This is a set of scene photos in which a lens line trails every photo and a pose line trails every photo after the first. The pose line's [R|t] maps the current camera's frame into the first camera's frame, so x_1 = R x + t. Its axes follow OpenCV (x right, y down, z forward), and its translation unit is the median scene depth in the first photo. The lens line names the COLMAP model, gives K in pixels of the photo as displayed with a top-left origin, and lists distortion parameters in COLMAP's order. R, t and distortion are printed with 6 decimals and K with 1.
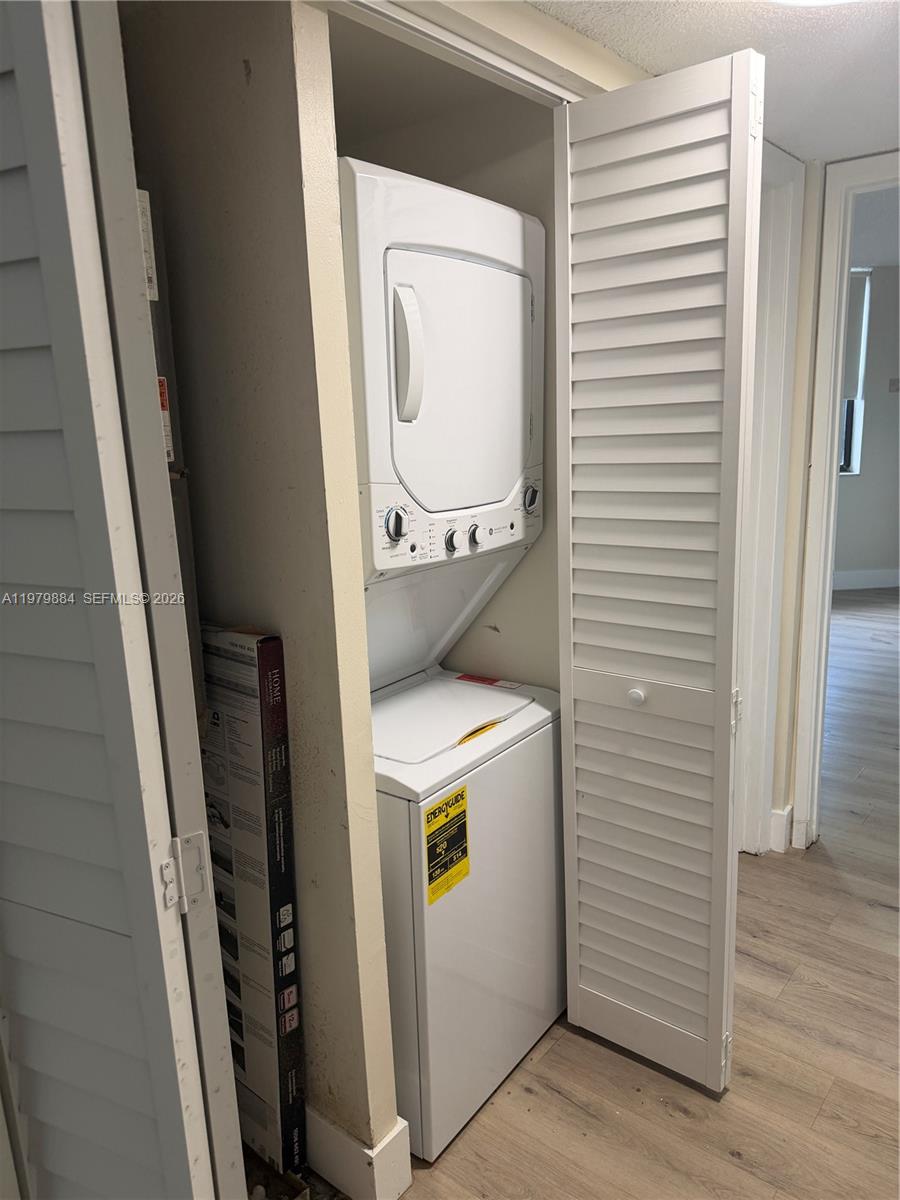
lens RADIAL K [[855.6, 0, 429.1], [0, 855.6, 595.0], [0, 0, 1]] dist [-0.003776, -0.007562]
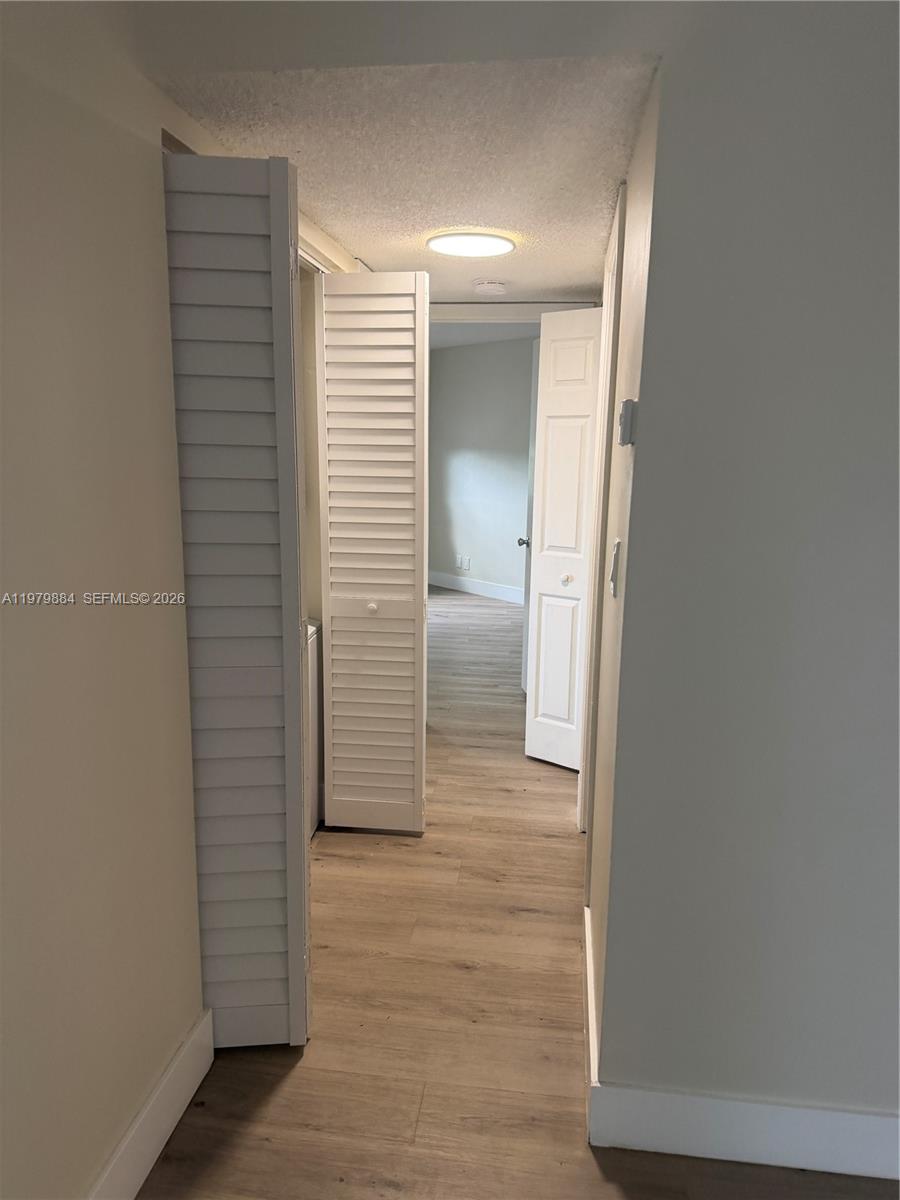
lens RADIAL K [[855.6, 0, 429.1], [0, 855.6, 595.0], [0, 0, 1]] dist [-0.003776, -0.007562]
pose [[0.851149, -0.047940, 0.522730, -0.548633], [0.061159, 0.998096, -0.008049, 0.106450], [-0.521348, 0.038820, 0.852460, -0.540019]]
